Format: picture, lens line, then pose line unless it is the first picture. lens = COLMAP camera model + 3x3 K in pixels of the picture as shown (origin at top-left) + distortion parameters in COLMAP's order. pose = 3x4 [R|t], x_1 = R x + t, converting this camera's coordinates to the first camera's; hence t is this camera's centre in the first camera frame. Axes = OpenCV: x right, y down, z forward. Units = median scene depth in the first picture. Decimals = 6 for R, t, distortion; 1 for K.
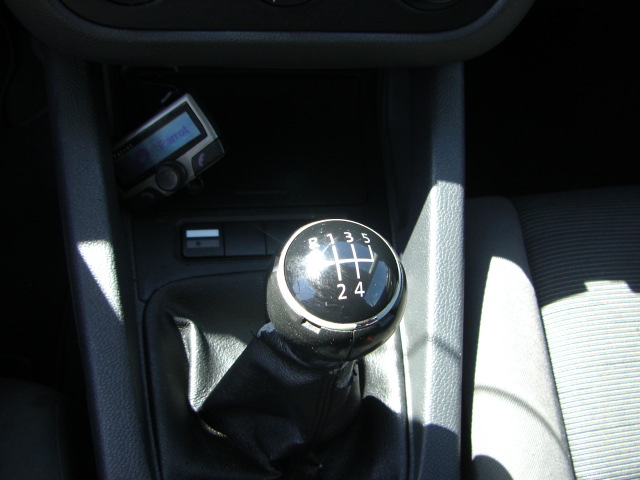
lens RADIAL K [[715.5, 0, 317.3], [0, 715.5, 237.8], [0, 0, 1]] dist [-0.137637, 0.000000]
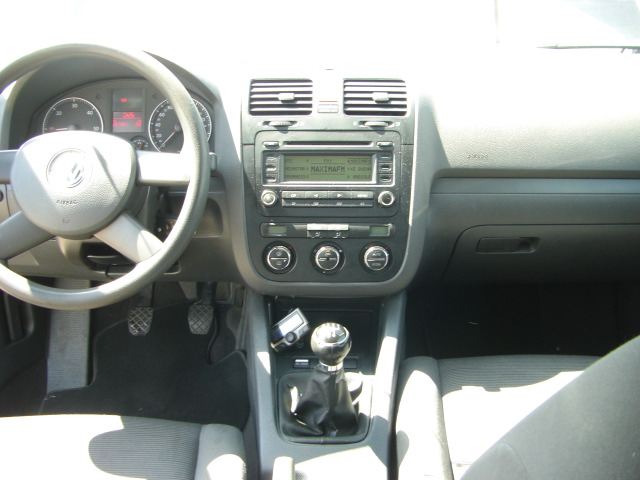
lens RADIAL K [[715.5, 0, 318.9], [0, 715.5, 241.5], [0, 0, 1]] dist [-0.137637, 0.000000]
pose [[0.979512, -0.047407, -0.195726, 0.505483], [-0.047283, 0.890593, -0.452336, 0.911930], [0.195756, 0.452323, 0.870105, -1.710833]]
